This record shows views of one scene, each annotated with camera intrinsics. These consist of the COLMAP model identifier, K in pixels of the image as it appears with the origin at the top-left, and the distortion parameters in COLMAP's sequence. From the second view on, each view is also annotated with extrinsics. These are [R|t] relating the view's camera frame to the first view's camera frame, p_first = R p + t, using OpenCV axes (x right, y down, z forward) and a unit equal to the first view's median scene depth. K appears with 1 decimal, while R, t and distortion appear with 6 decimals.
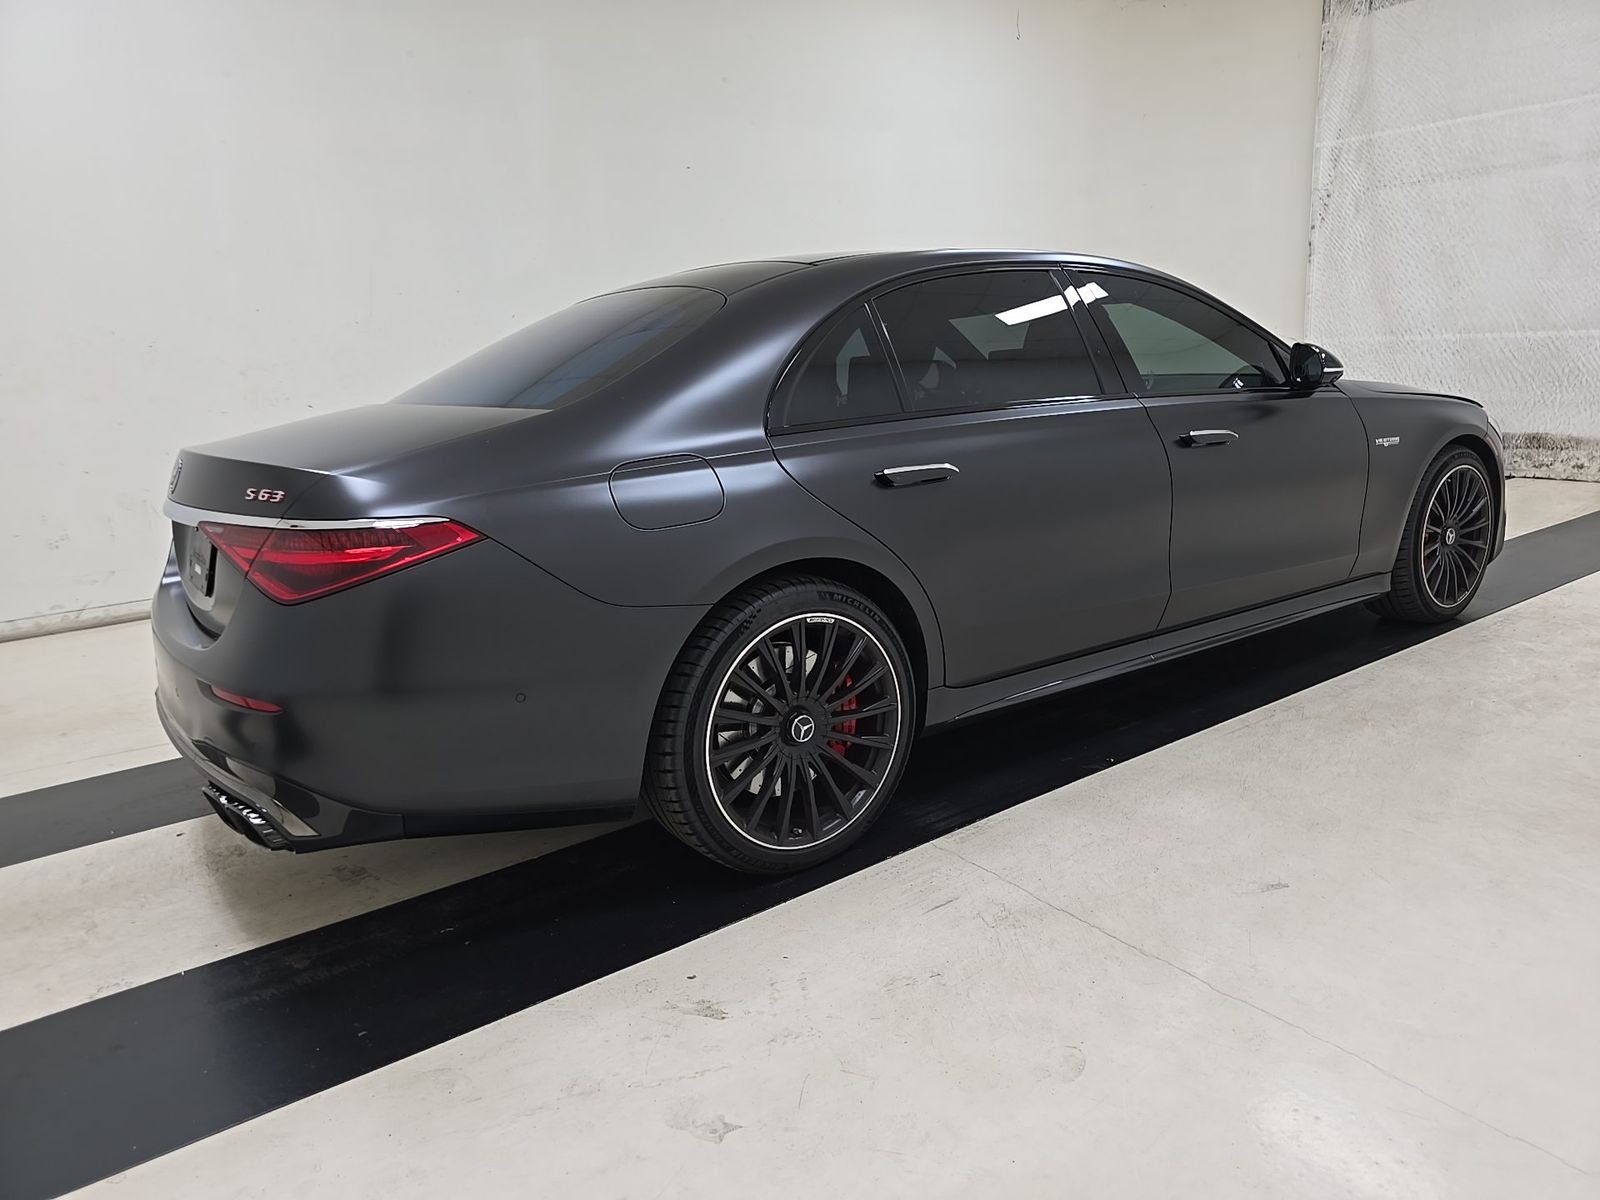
lens RADIAL K [[1081.5, 0, 813.1], [0, 1081.5, 601.3], [0, 0, 1]] dist [0.060916, -0.062585]
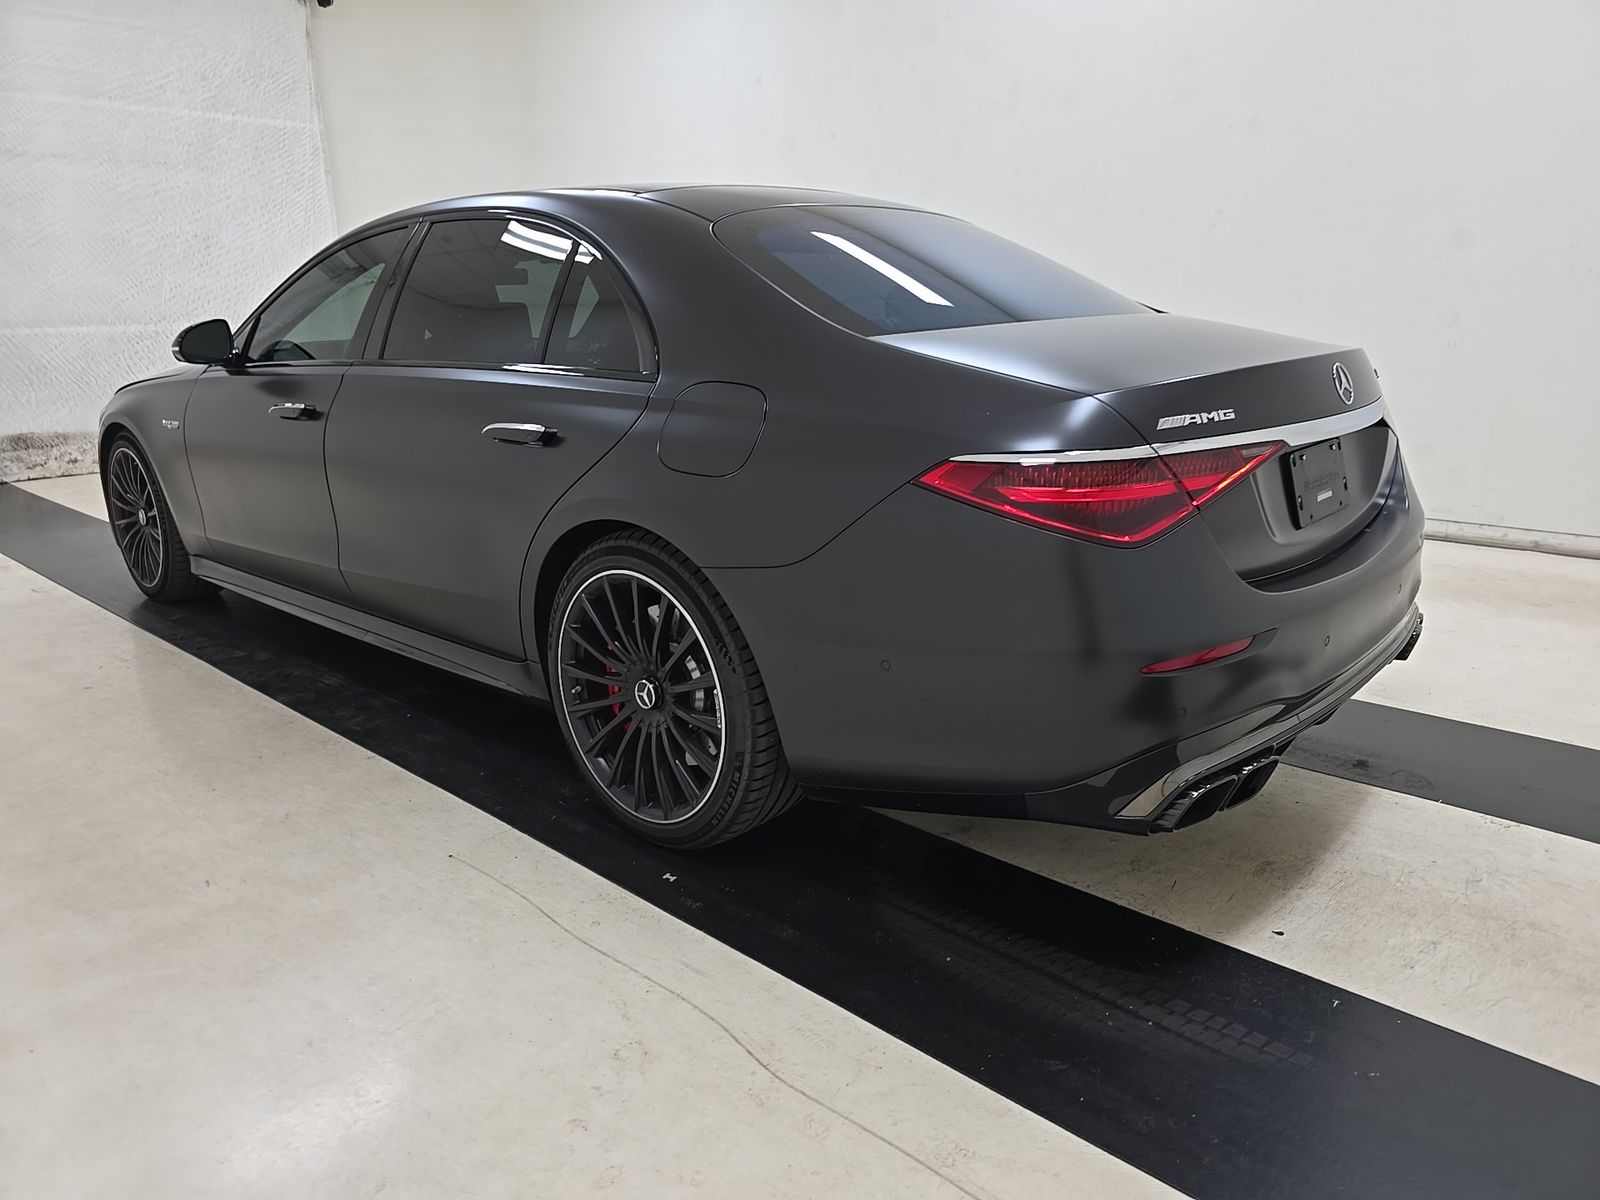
lens RADIAL K [[1081.5, 0, 813.1], [0, 1081.5, 601.3], [0, 0, 1]] dist [0.060916, -0.062585]
pose [[-0.218160, -0.206702, 0.953772, -0.455209], [0.245868, 0.934146, 0.258687, -0.094456], [-0.944434, 0.290938, -0.152972, 0.533686]]
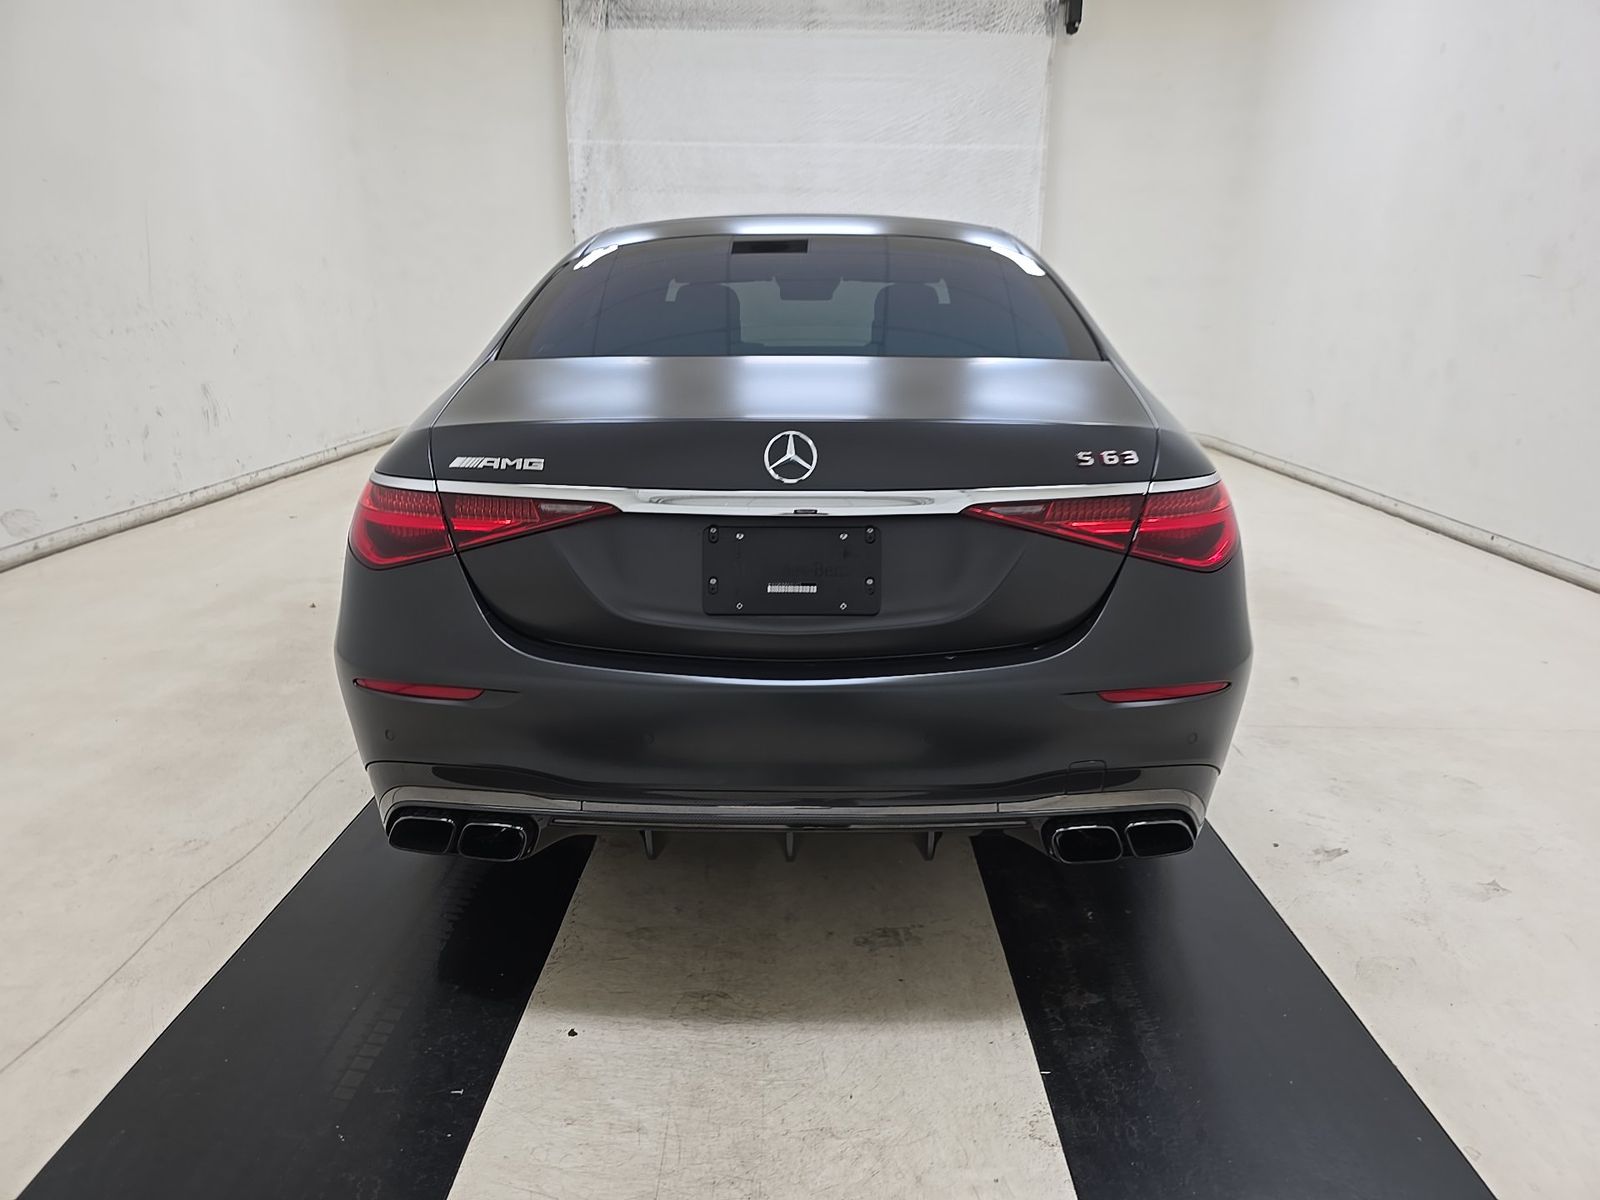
lens RADIAL K [[1081.5, 0, 813.1], [0, 1081.5, 601.3], [0, 0, 1]] dist [0.060916, -0.062585]
pose [[0.588953, -0.160665, 0.792036, -0.385581], [0.146313, 0.985042, 0.091019, -0.028570], [-0.794812, 0.062280, 0.603651, 0.197131]]
